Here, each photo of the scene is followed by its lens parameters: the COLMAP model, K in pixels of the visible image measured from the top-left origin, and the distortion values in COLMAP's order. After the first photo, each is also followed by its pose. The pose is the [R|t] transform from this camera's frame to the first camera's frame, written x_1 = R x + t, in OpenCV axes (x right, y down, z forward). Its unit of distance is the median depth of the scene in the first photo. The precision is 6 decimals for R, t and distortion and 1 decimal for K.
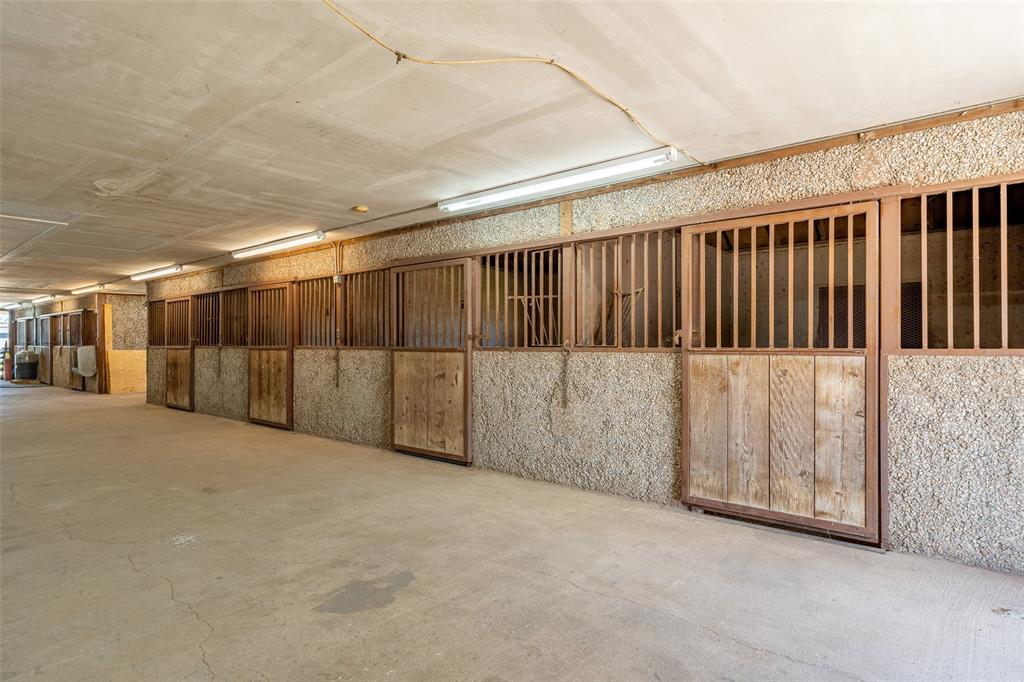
lens RADIAL K [[546.4, 0, 512.2], [0, 546.4, 337.1], [0, 0, 1]] dist [-0.002348, -0.000014]
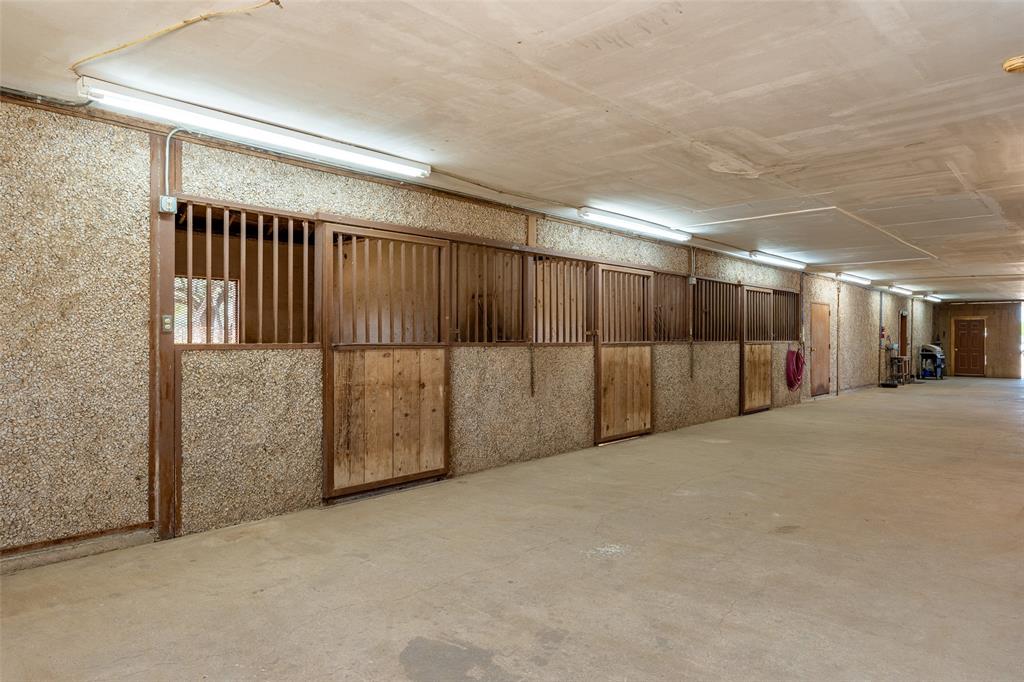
lens RADIAL K [[641.0, 0, 511.3], [0, 641.0, 339.2], [0, 0, 1]] dist [0.002115, 0.000968]
pose [[-0.042762, 0.006567, -0.999064, 0.478456], [0.005680, 0.999964, 0.006330, 0.006714], [0.999069, -0.005404, -0.042798, 0.861173]]
